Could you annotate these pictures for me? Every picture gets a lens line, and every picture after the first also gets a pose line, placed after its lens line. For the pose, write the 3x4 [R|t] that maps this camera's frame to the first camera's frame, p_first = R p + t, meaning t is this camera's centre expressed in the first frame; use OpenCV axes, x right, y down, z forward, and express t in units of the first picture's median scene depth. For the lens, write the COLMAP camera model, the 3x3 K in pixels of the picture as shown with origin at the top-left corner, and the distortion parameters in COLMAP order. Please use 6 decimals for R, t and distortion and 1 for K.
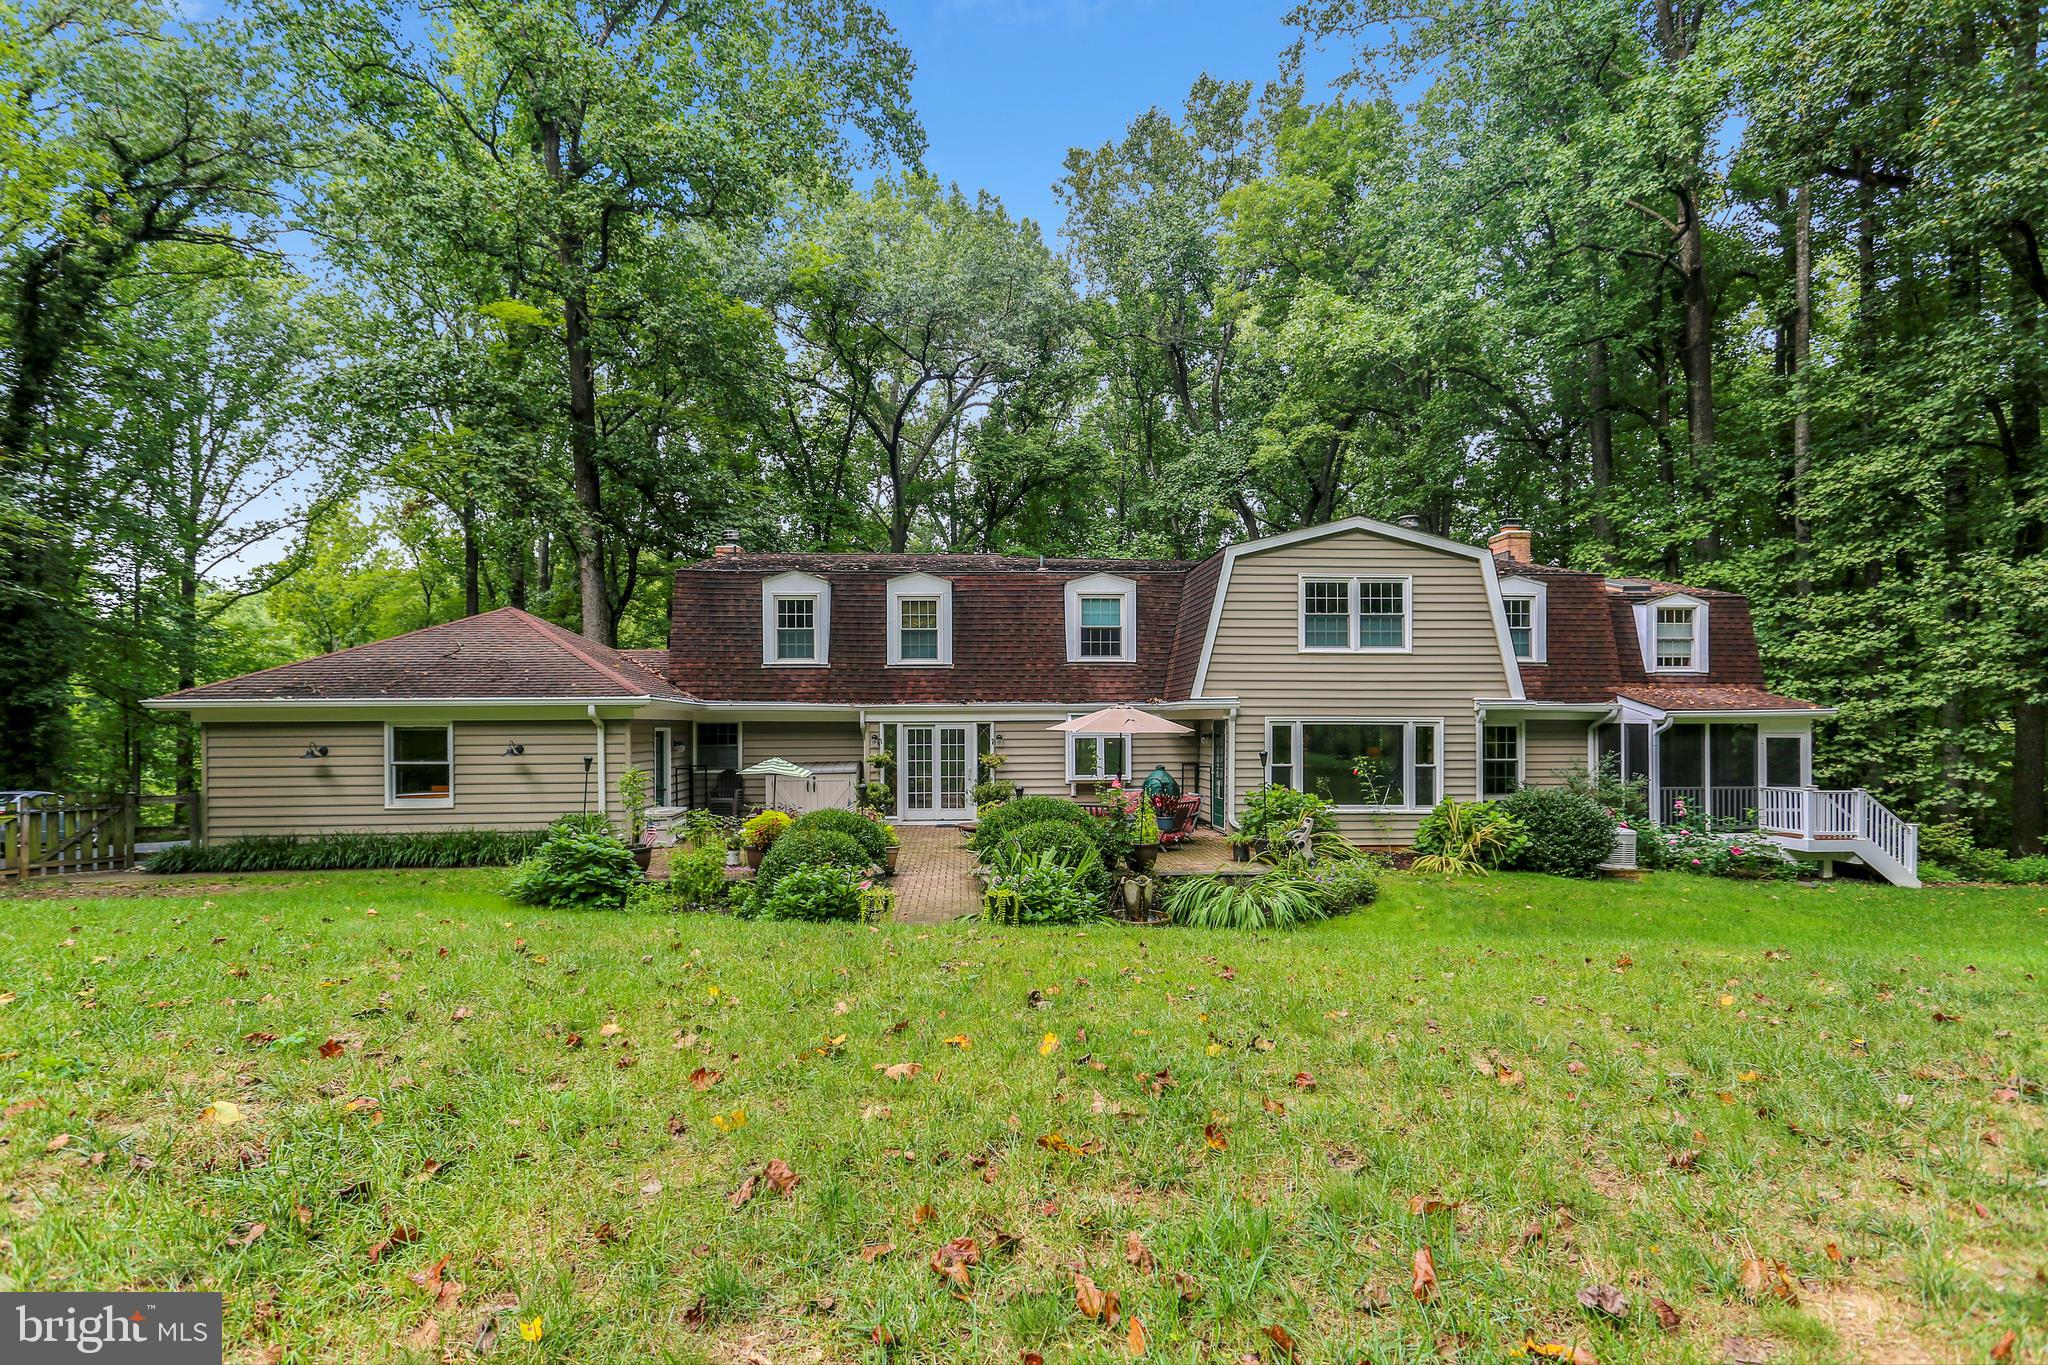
lens RADIAL K [[1022.0, 0, 1021.7], [0, 1022.0, 723.5], [0, 0, 1]] dist [-0.002320, 0.013311]
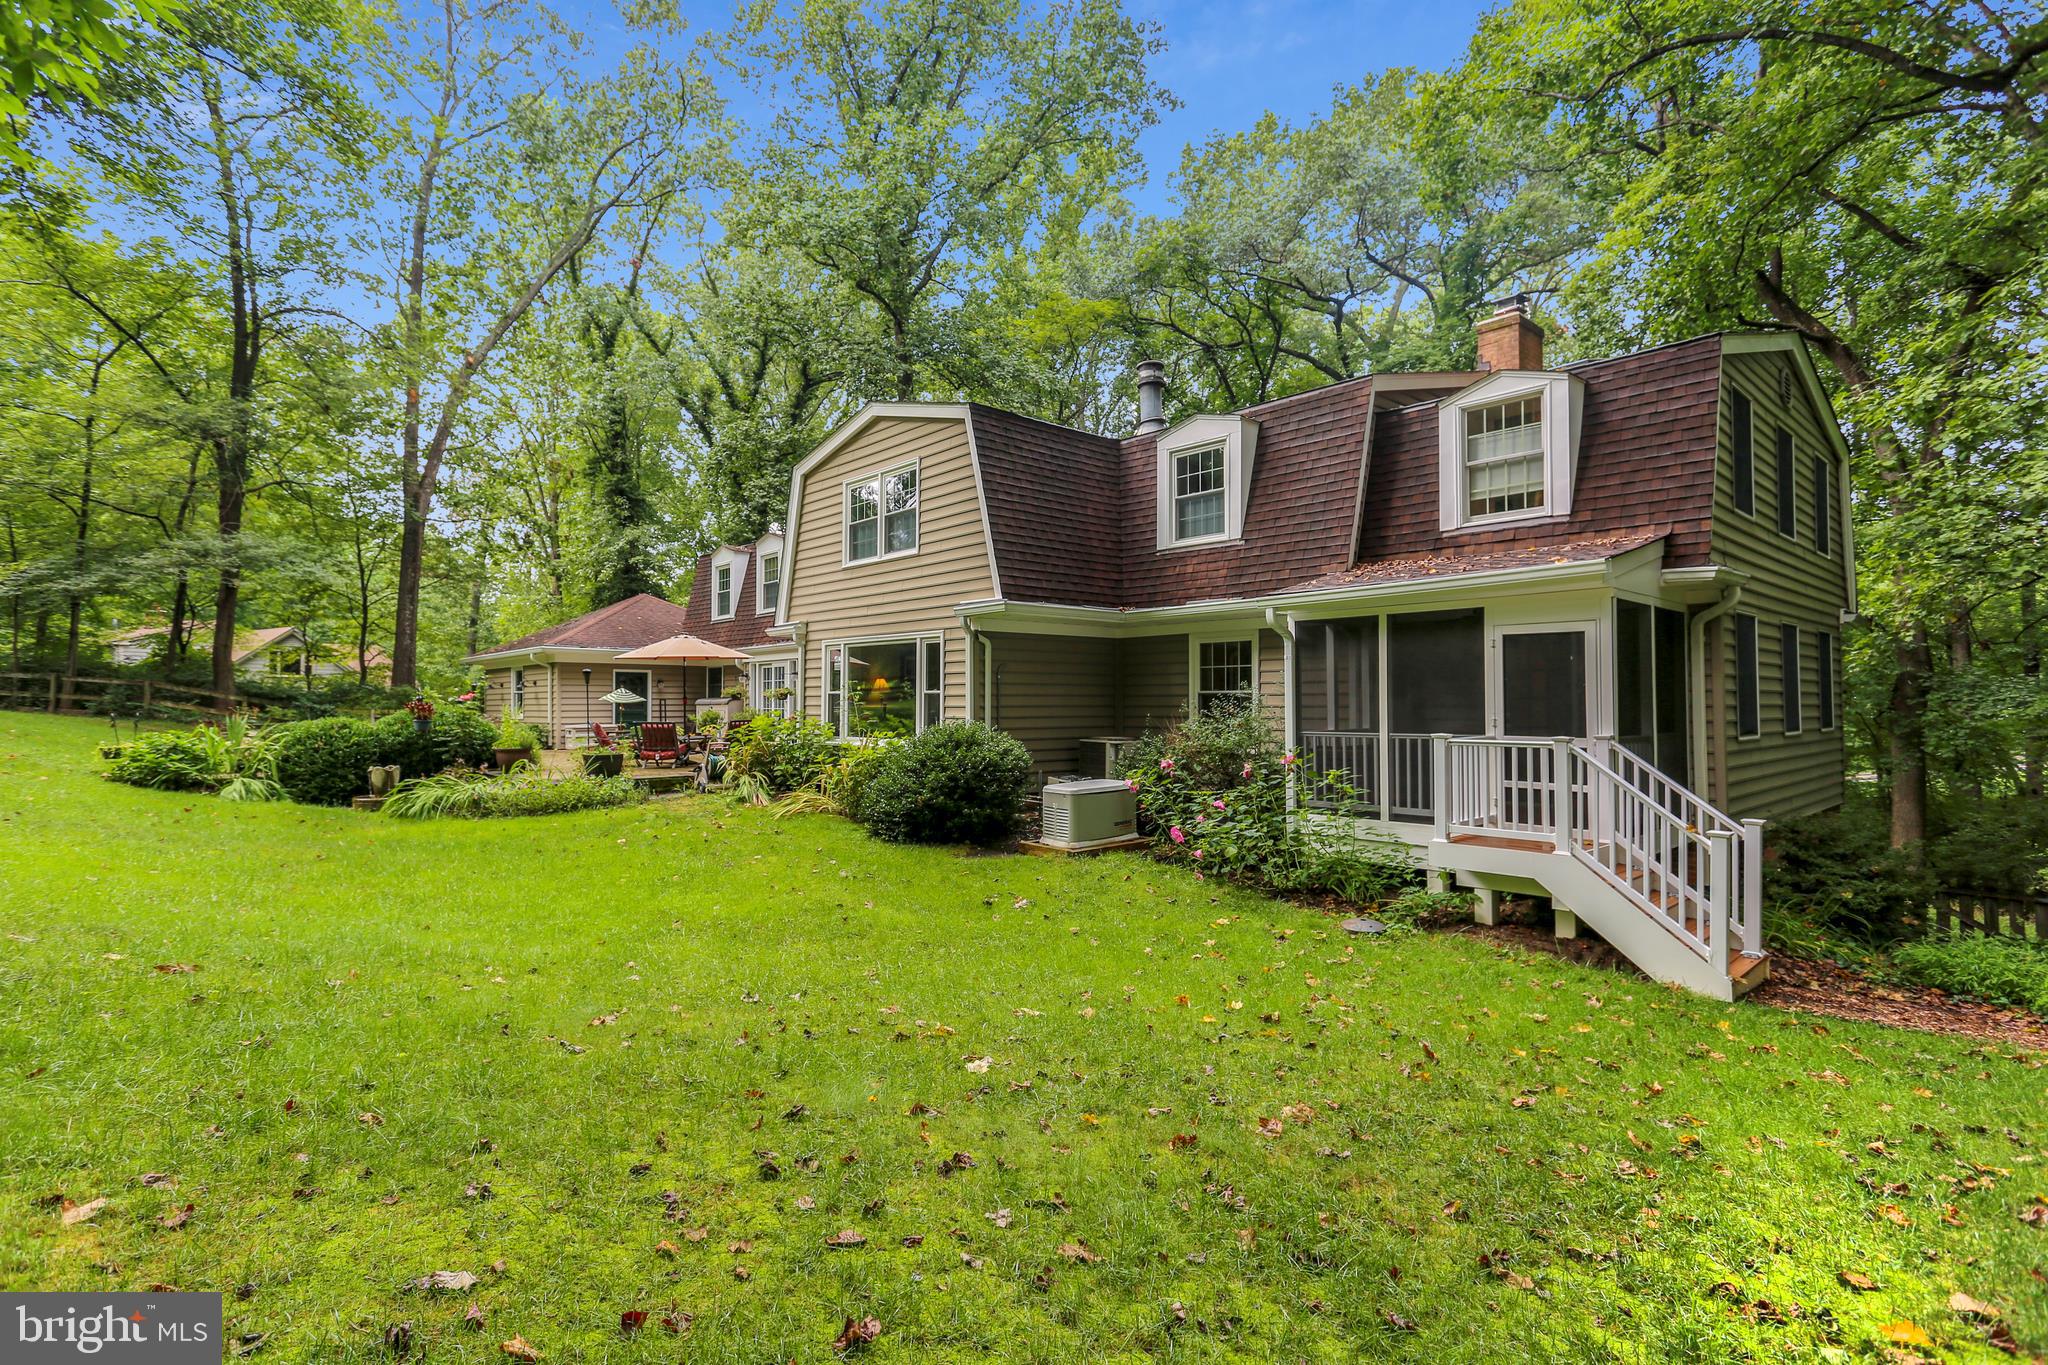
lens RADIAL K [[1003.9, 0, 1024.0], [0, 1003.9, 682.5], [0, 0, 1]] dist [-0.003138, -0.000748]
pose [[0.662779, -0.011937, -0.748719, 0.880469], [0.007341, 0.999928, -0.009443, 0.036423], [0.748779, 0.000763, 0.662820, 0.479793]]
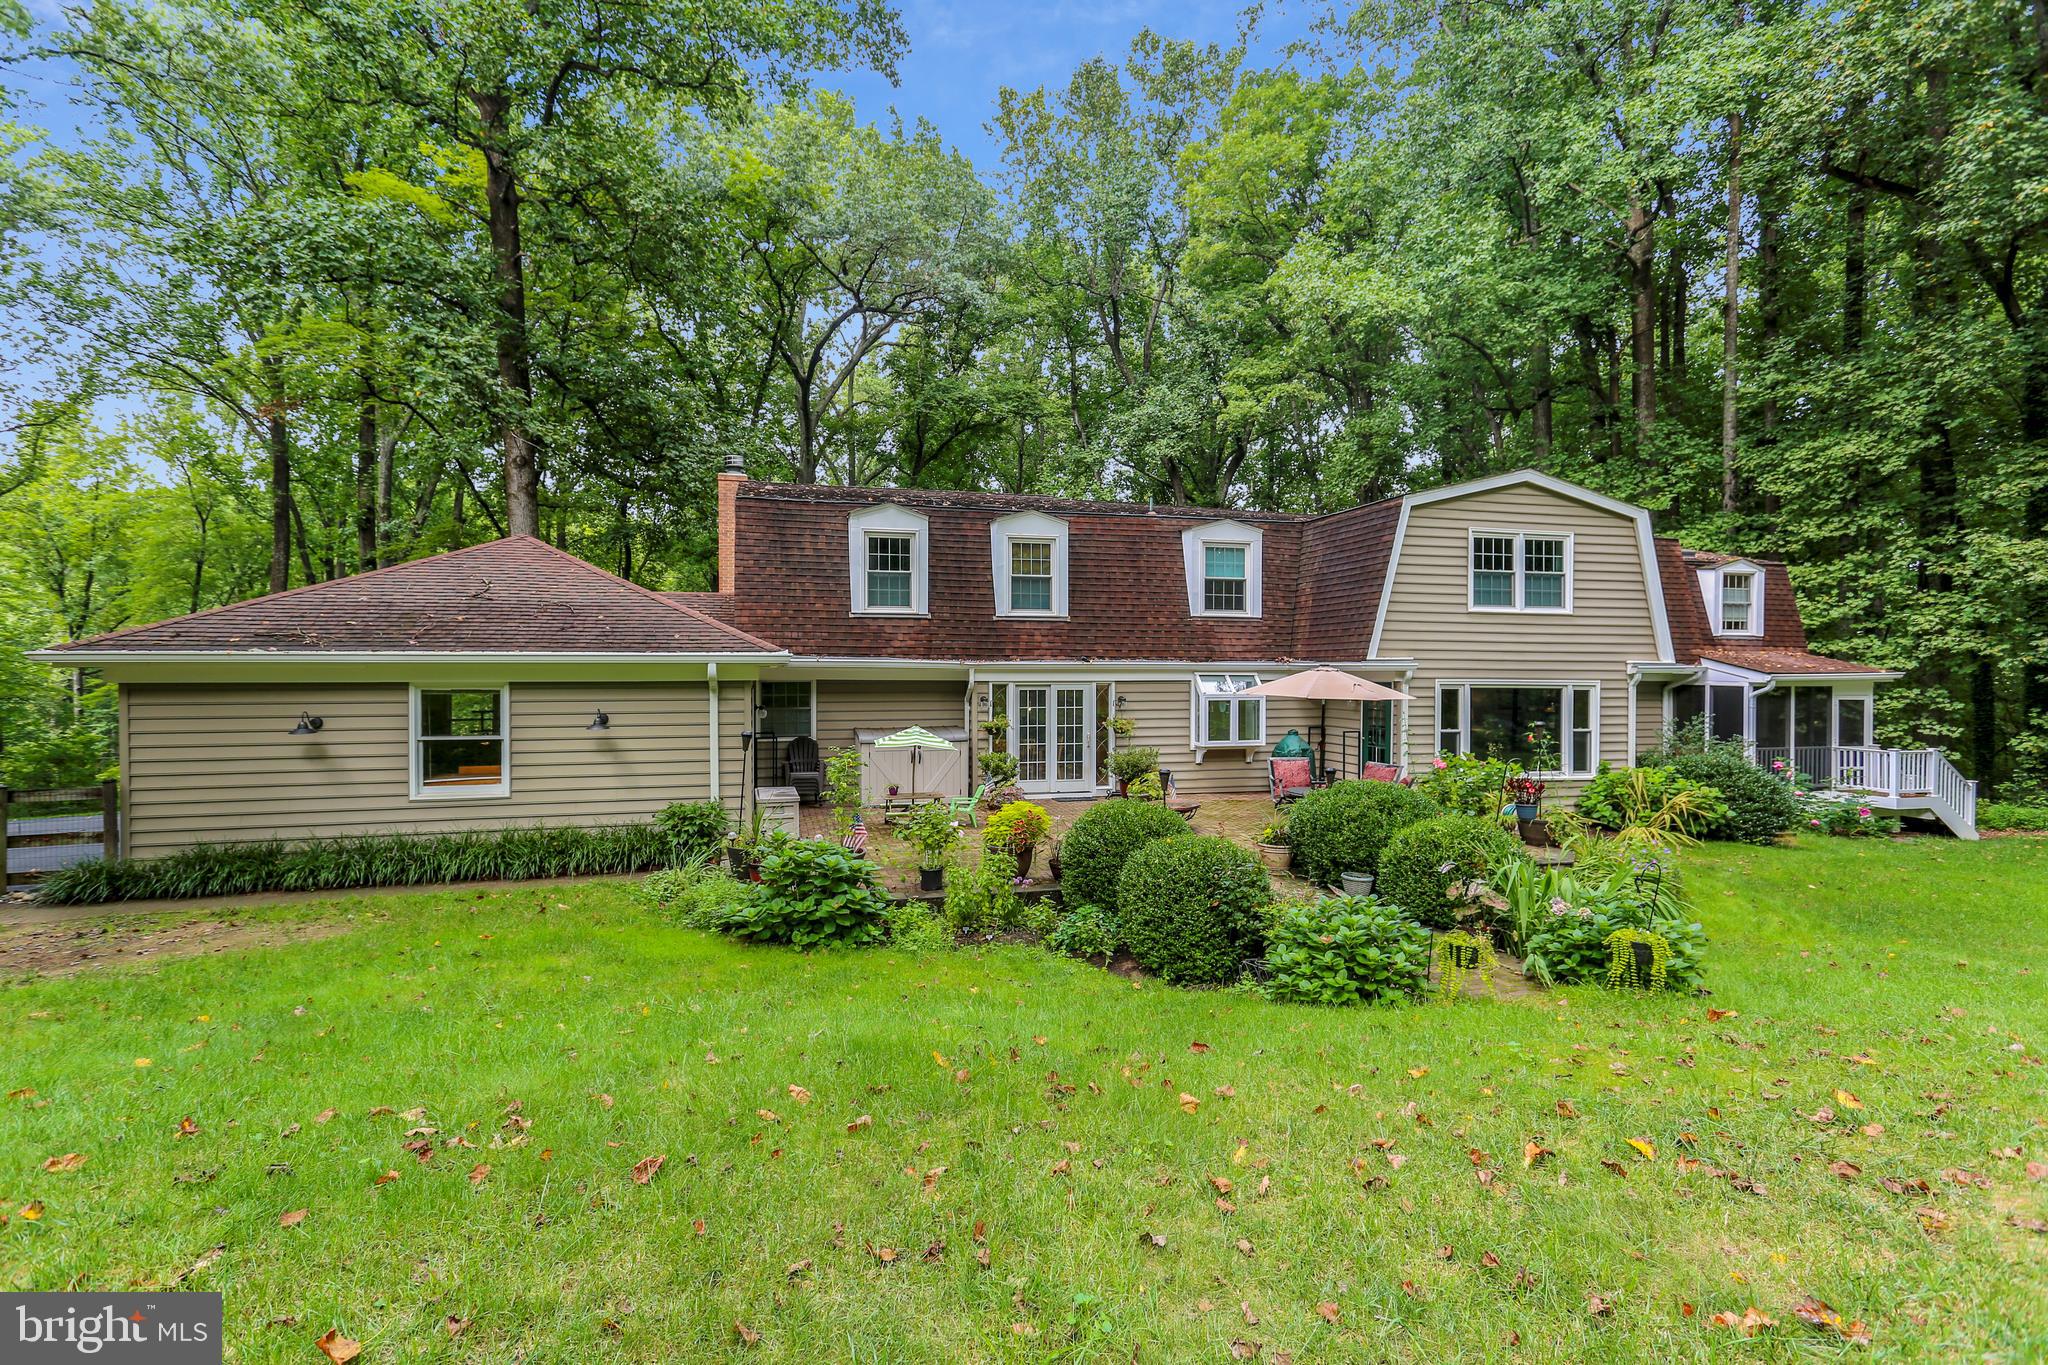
lens RADIAL K [[969.4, 0, 1024.0], [0, 969.4, 682.5], [0, 0, 1]] dist [0.000531, 0.009922]
pose [[0.978488, 0.002578, 0.206289, -0.280139], [-0.005418, 0.999898, 0.013202, -0.011729], [-0.206233, -0.014035, 0.978402, 0.185201]]
